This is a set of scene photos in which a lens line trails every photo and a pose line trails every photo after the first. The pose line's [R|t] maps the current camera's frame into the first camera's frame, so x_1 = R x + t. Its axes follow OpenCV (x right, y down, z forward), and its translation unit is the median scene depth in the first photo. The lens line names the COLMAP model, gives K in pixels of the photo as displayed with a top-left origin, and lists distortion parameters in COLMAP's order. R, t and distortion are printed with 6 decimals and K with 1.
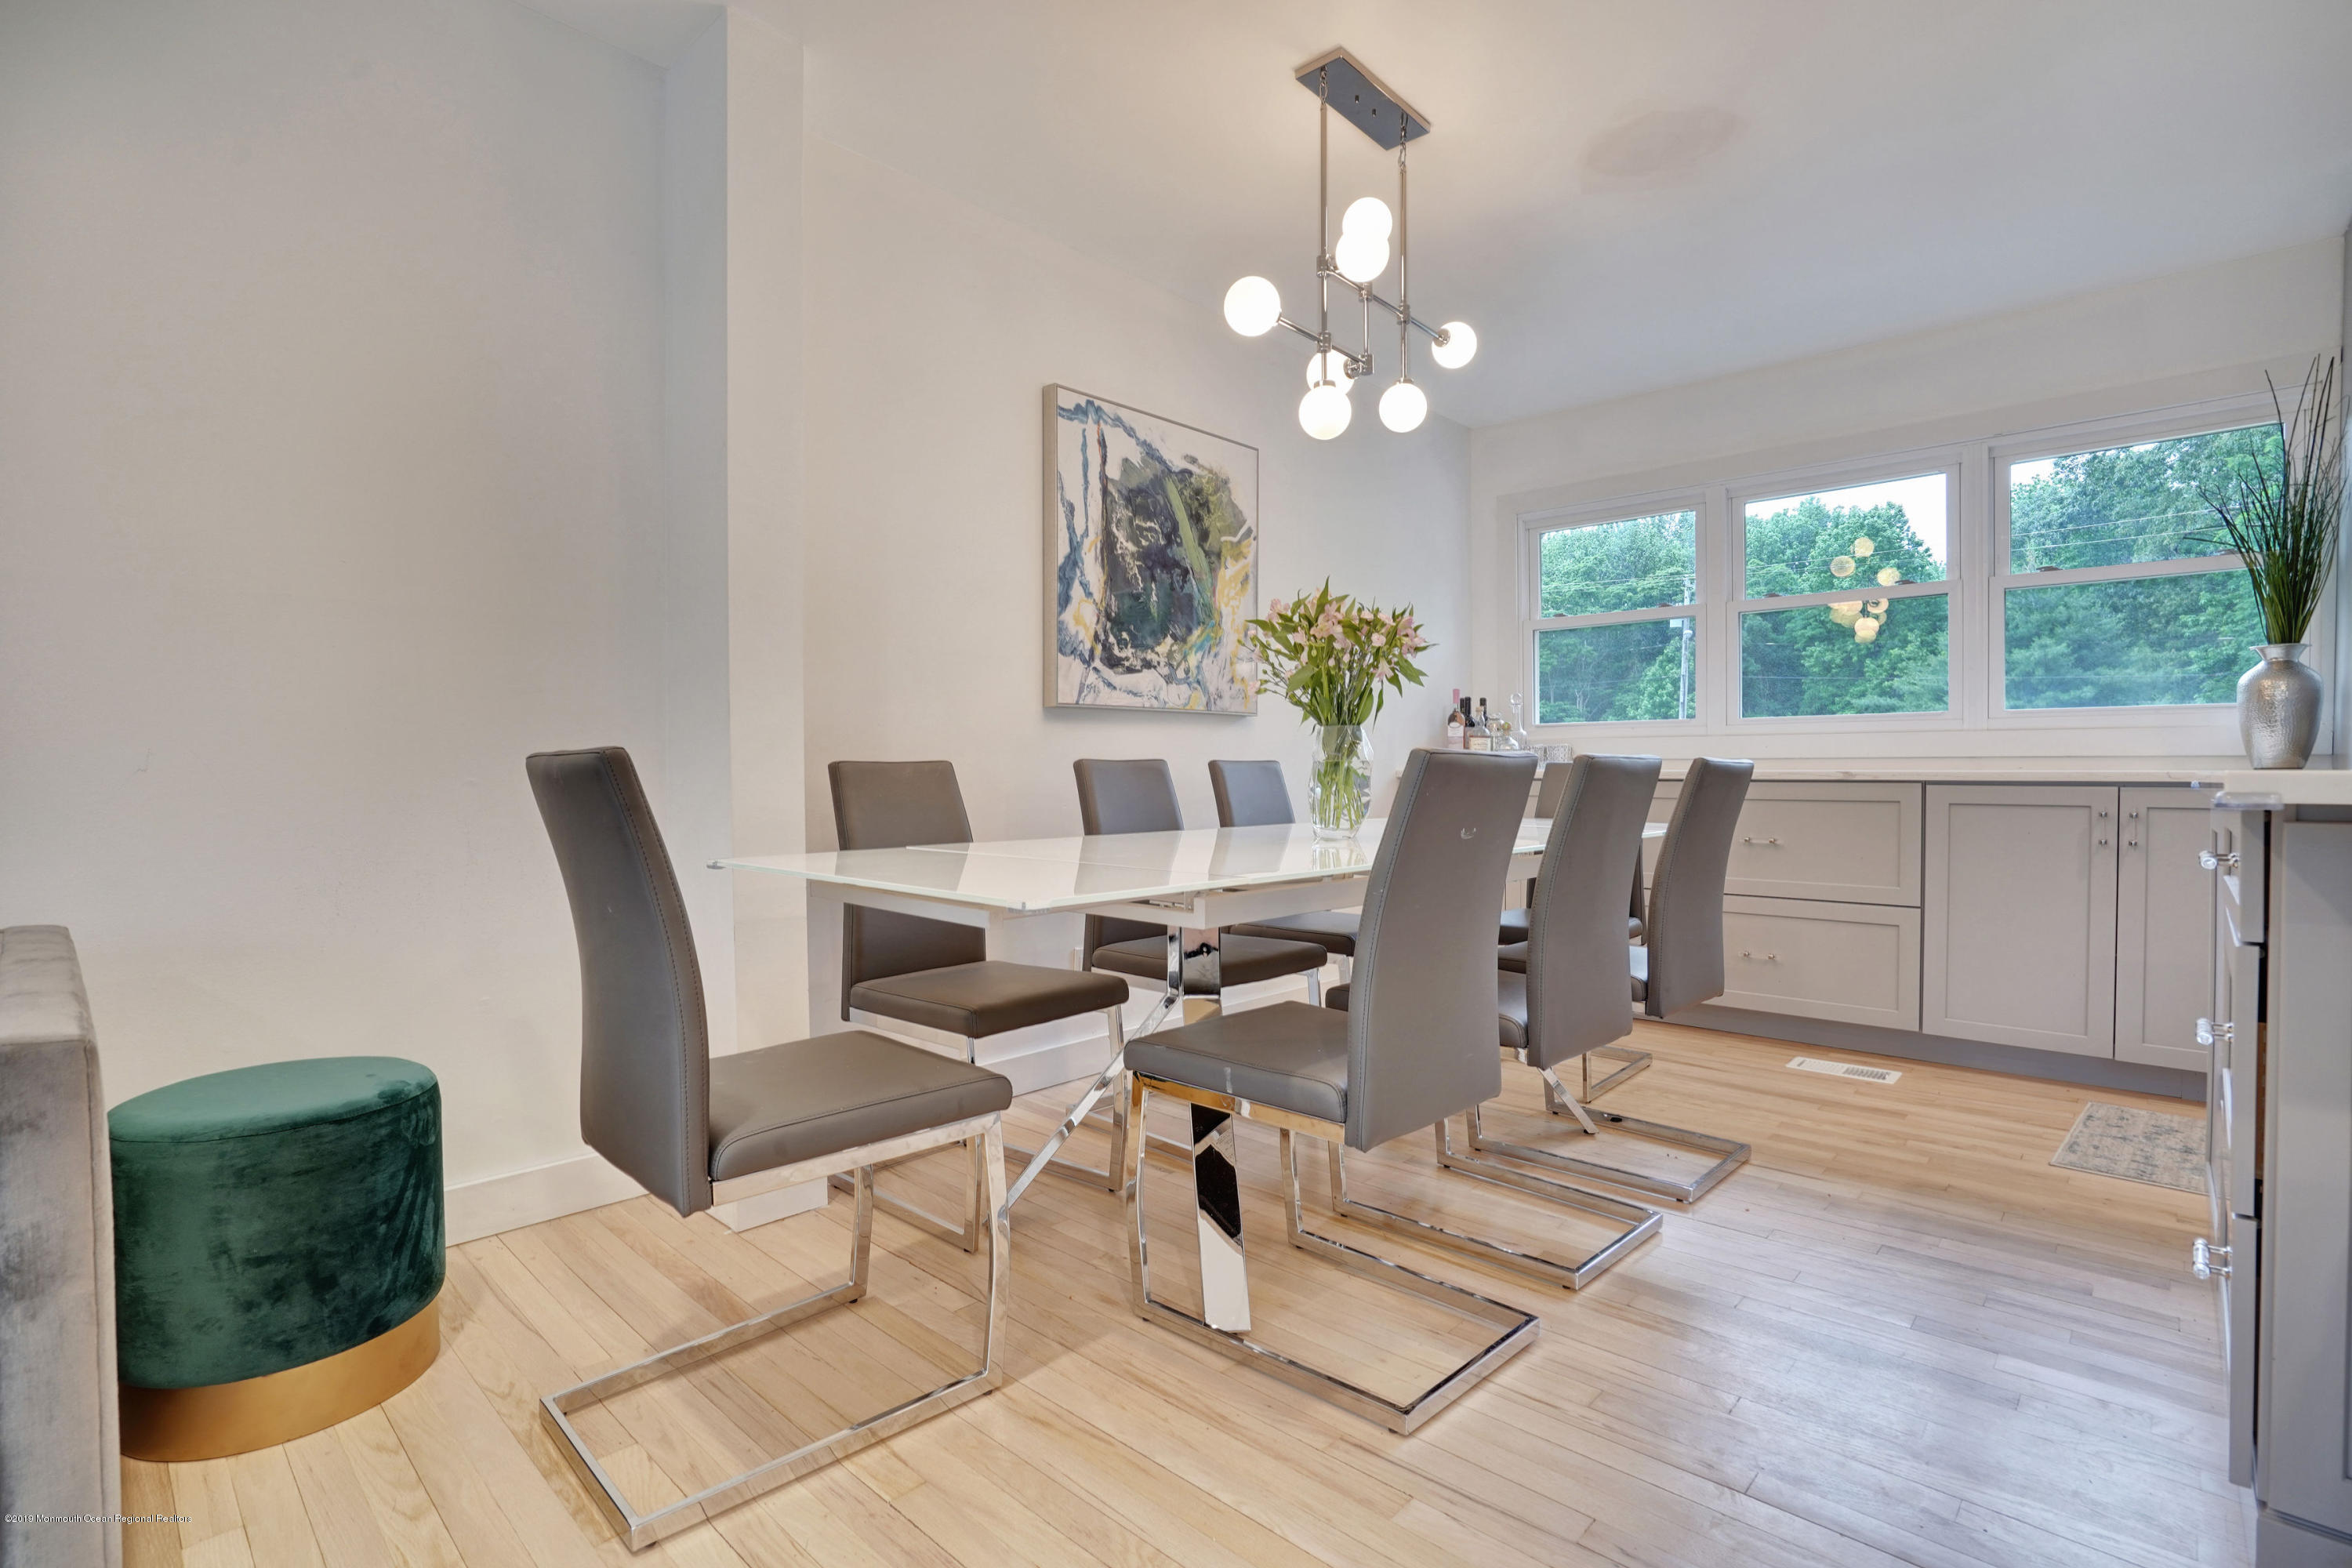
lens RADIAL K [[1081.2, 0, 1170.5], [0, 1081.2, 782.2], [0, 0, 1]] dist [-0.032113, 0.008824]
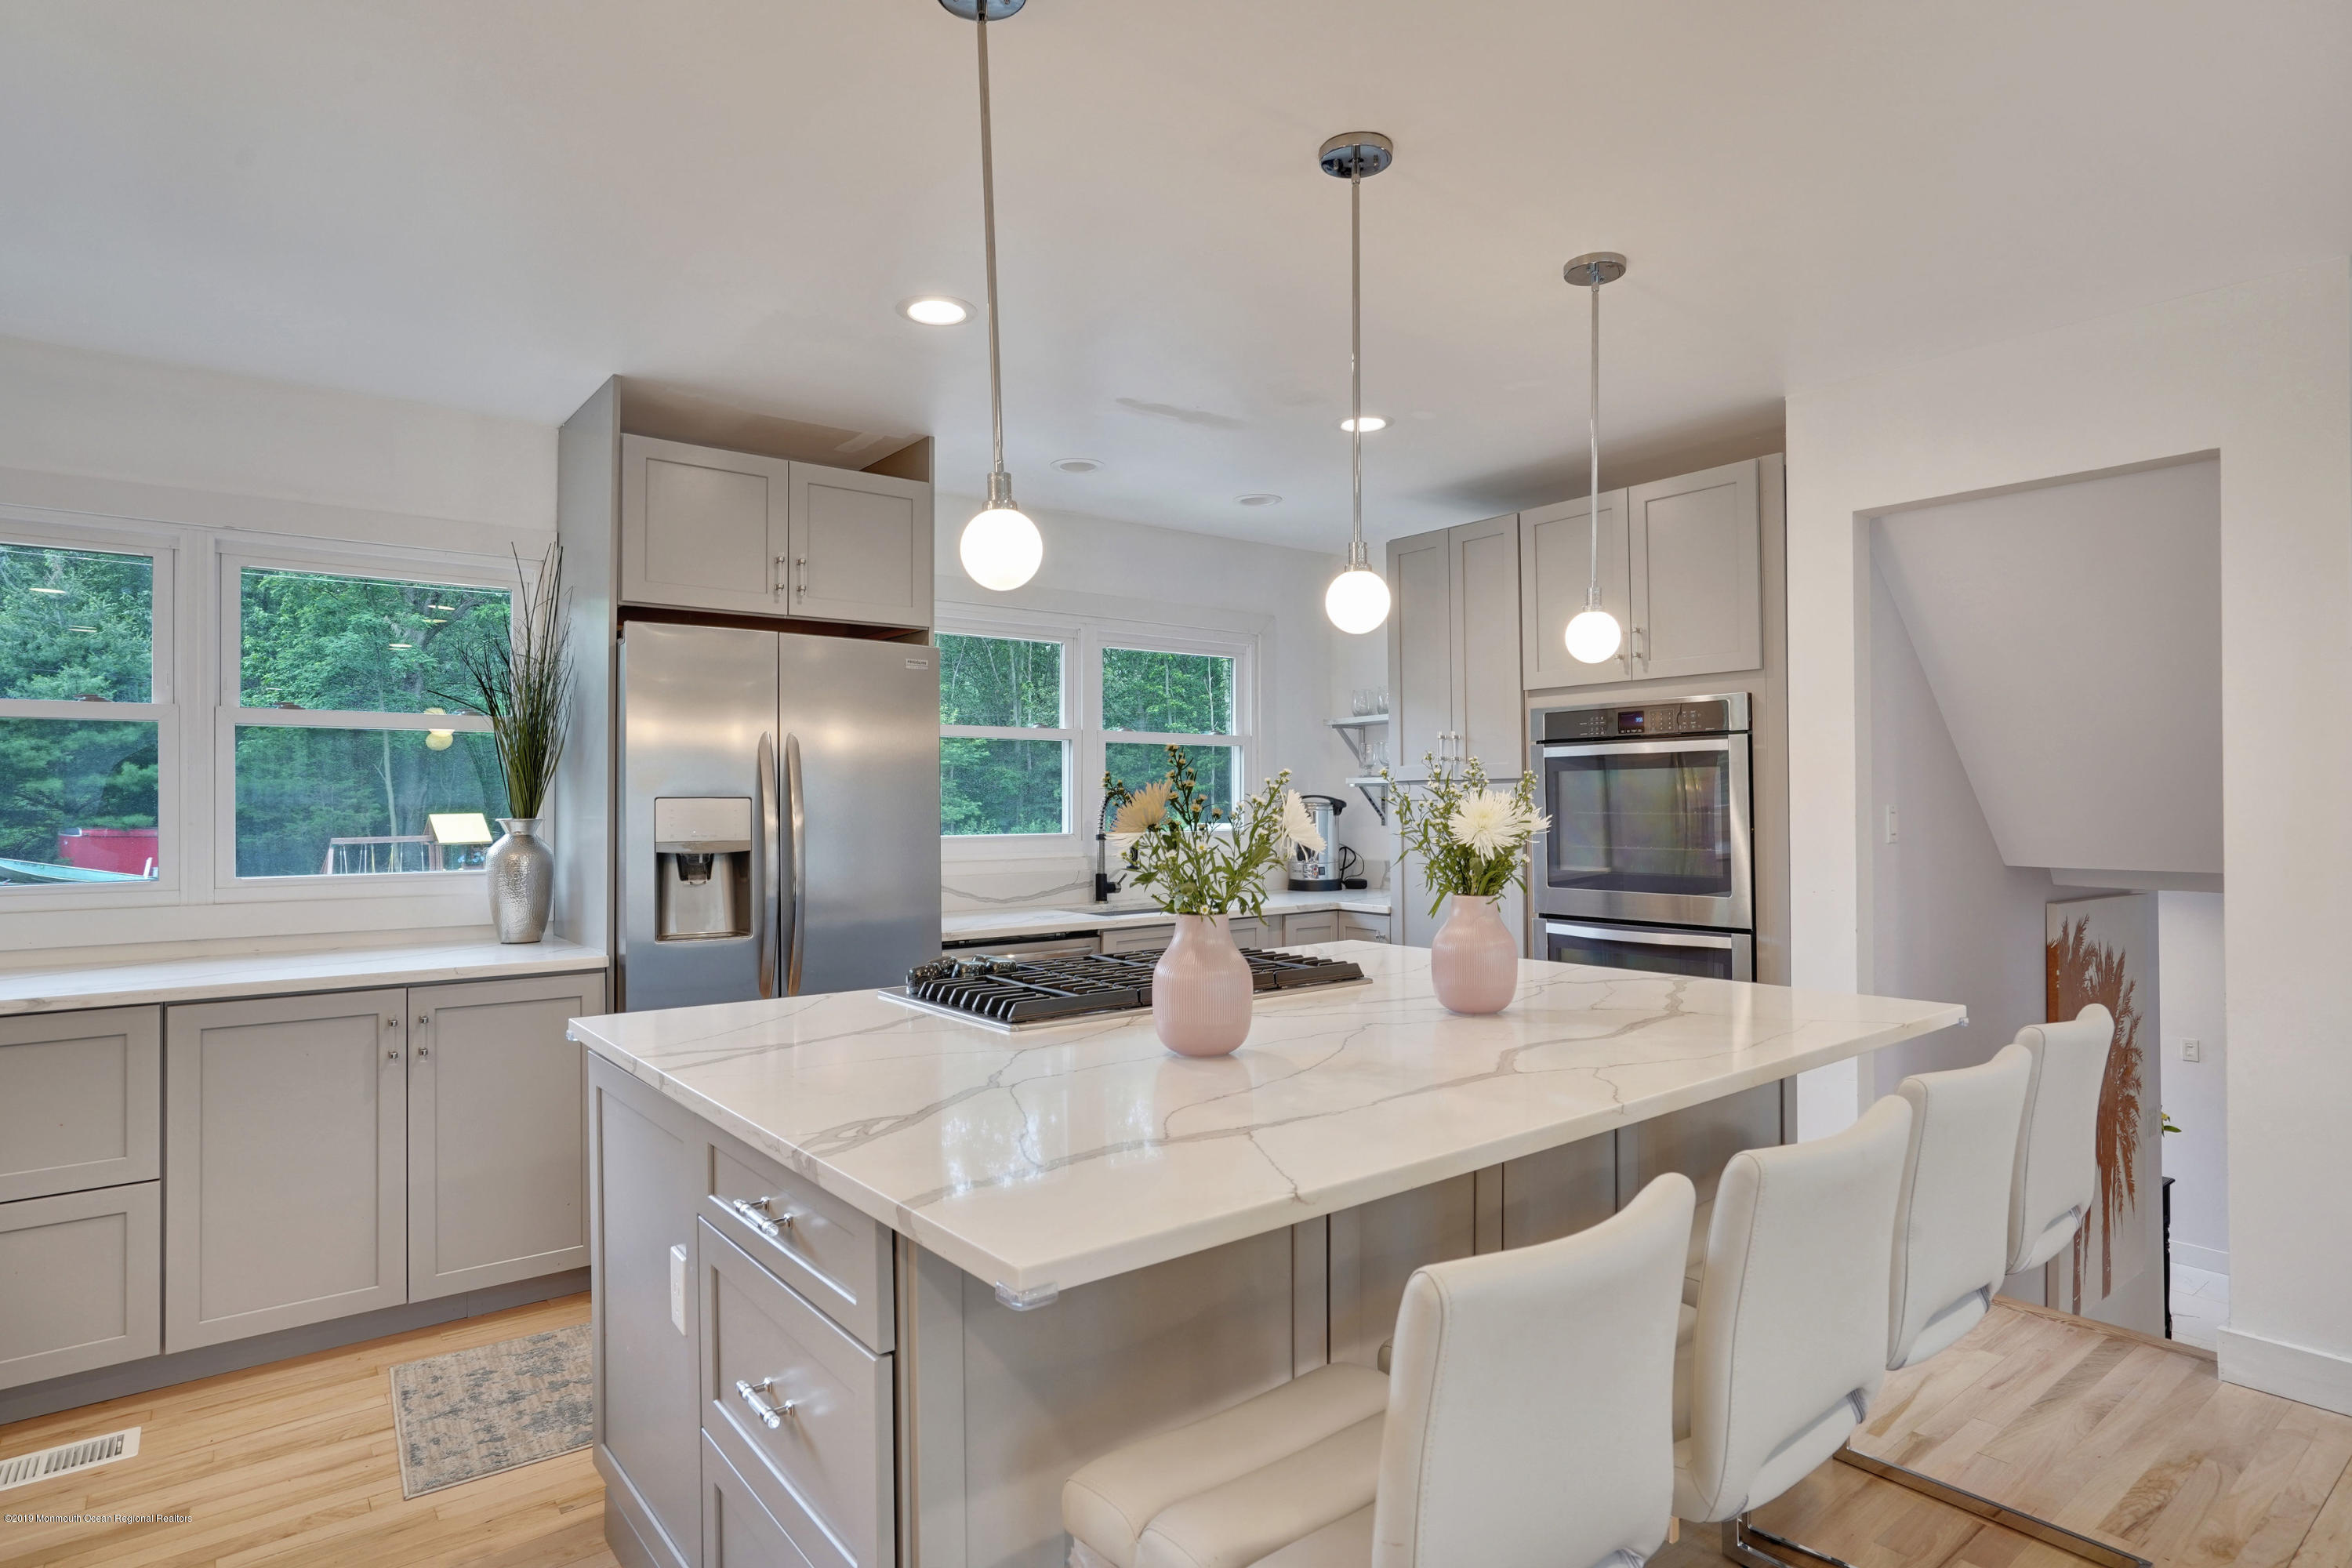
lens RADIAL K [[1233.0, 0, 1161.7], [0, 1233.0, 805.3], [0, 0, 1]] dist [-0.003342, 0.005525]
pose [[0.152145, 0.001762, 0.988357, -0.015216], [0.016238, 0.999859, -0.004282, -0.124794], [-0.988225, 0.016701, 0.152095, 0.213724]]
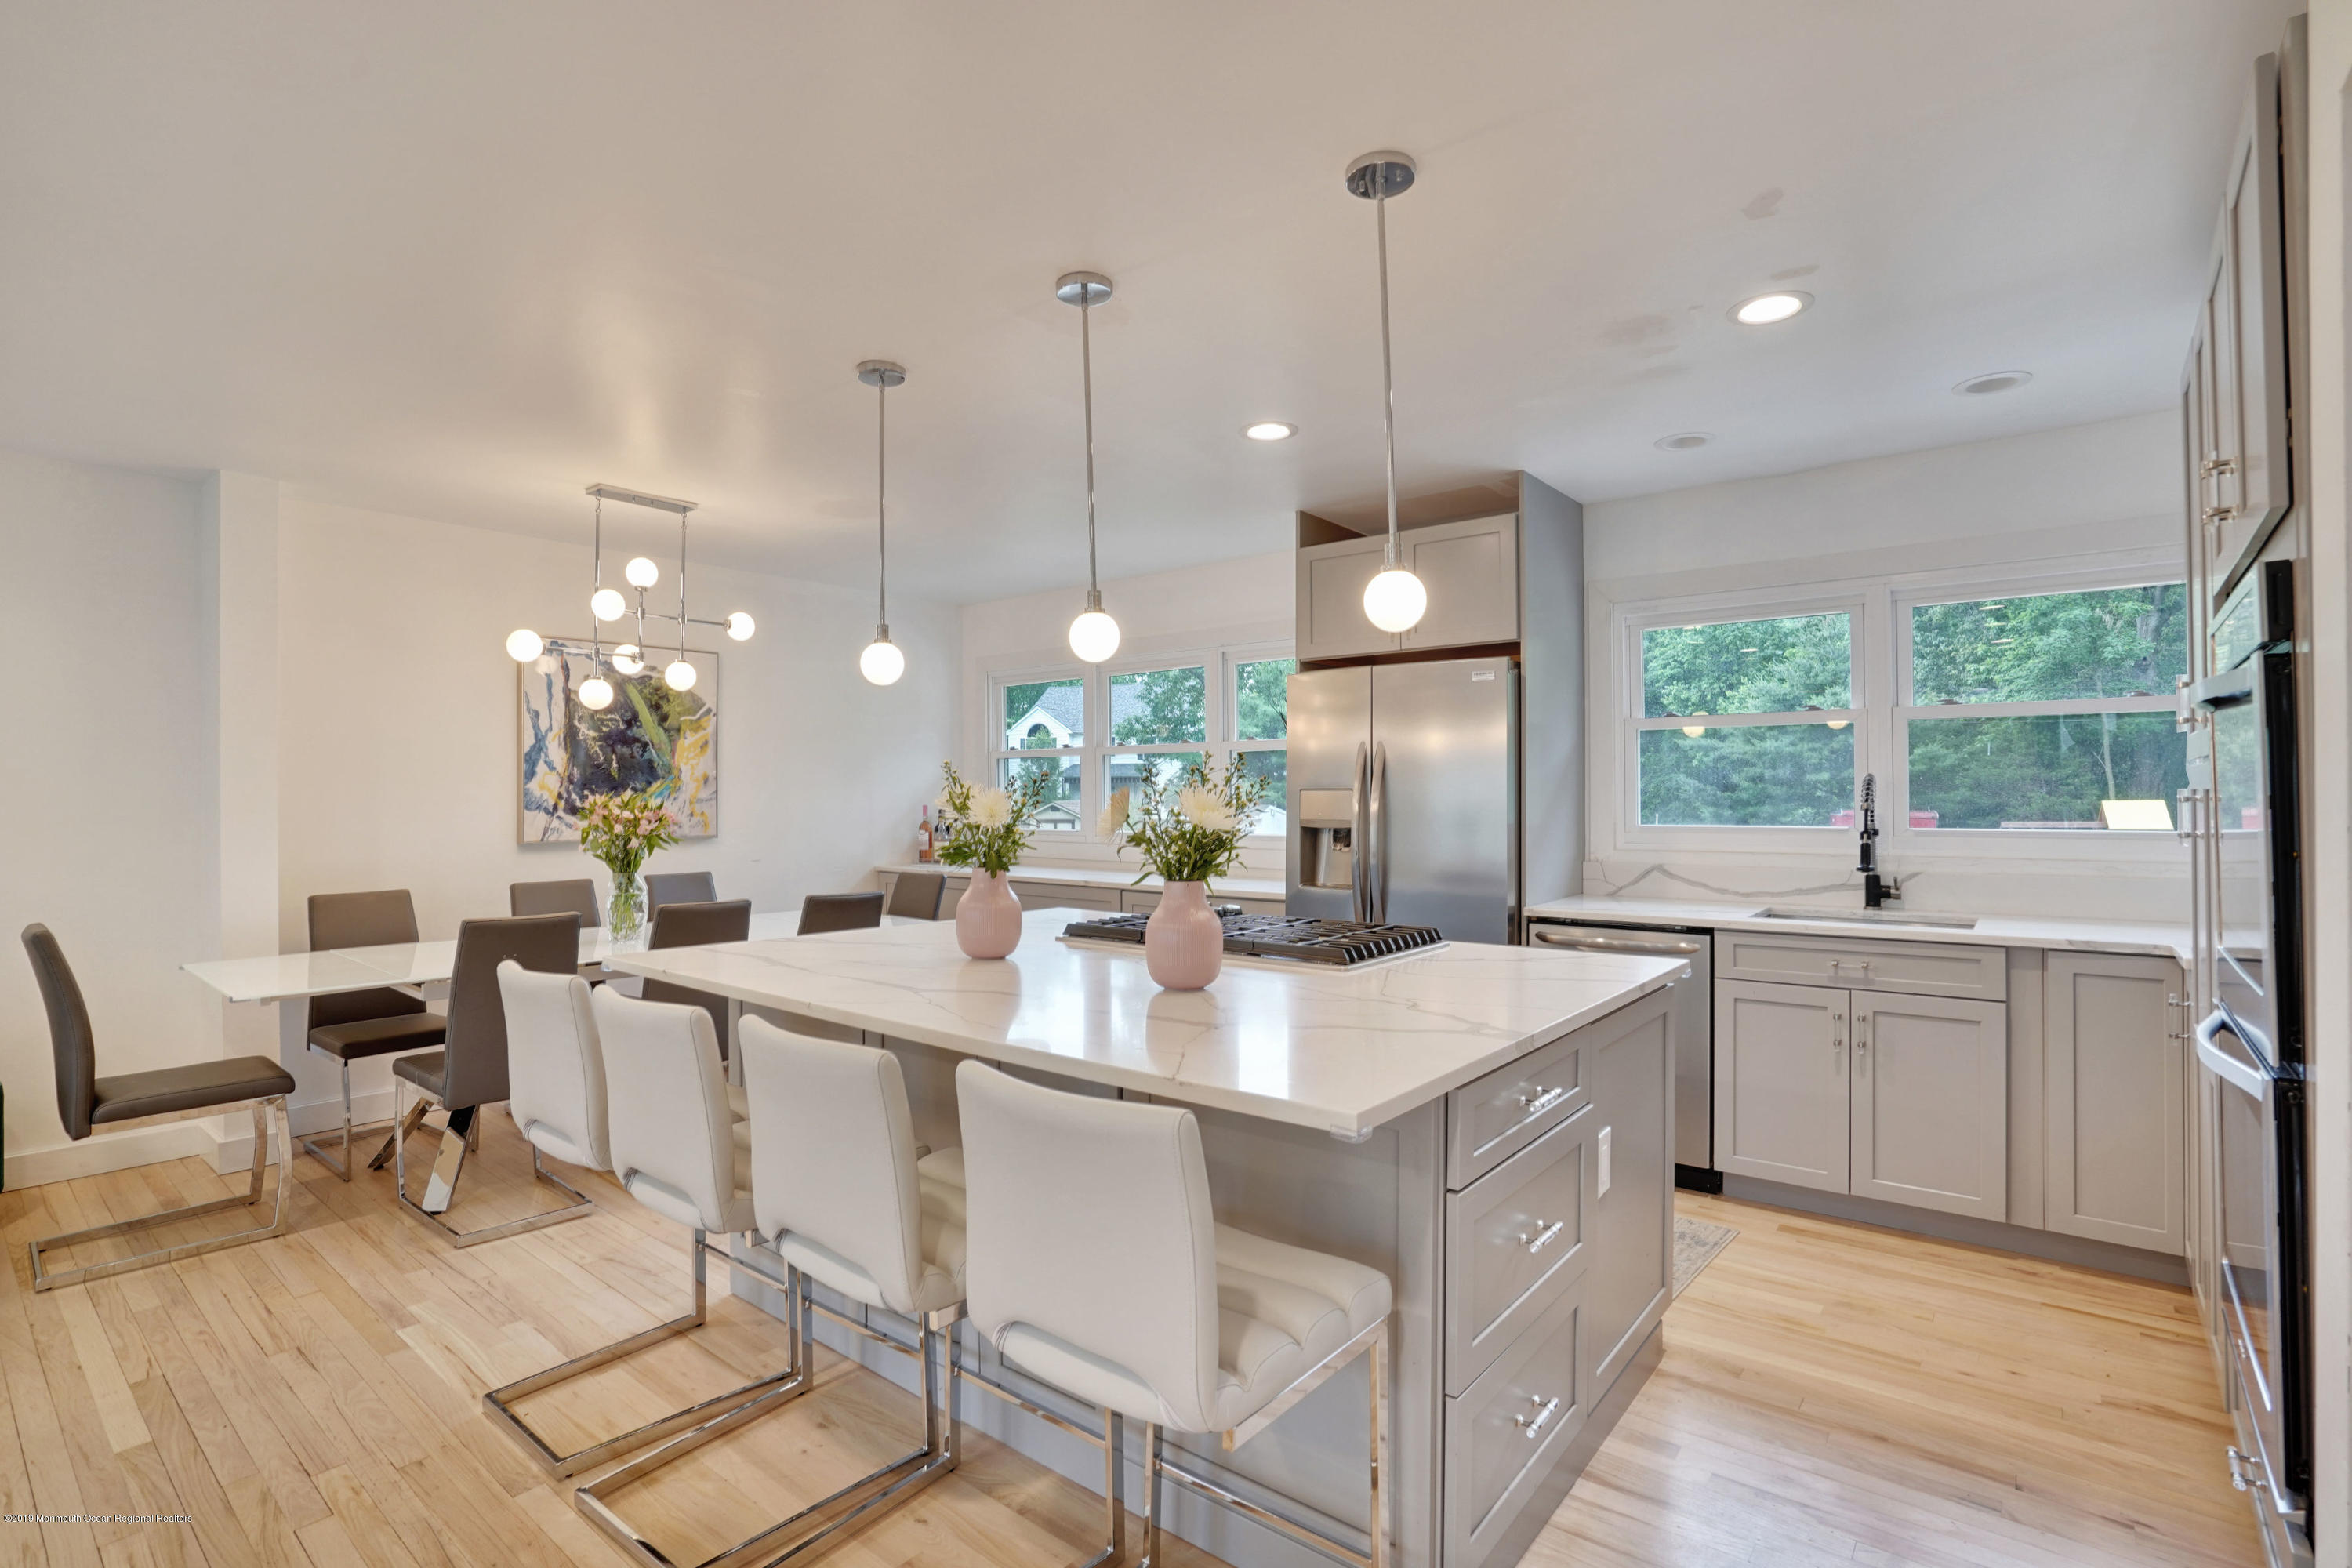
lens RADIAL K [[1081.2, 0, 1165.7], [0, 1081.2, 789.1], [0, 0, 1]] dist [-0.032113, 0.008824]
pose [[0.996965, 0.002076, 0.077817, 0.659540], [-0.000629, 0.999827, -0.018609, -0.117019], [-0.077842, 0.018503, 0.996794, -0.556526]]
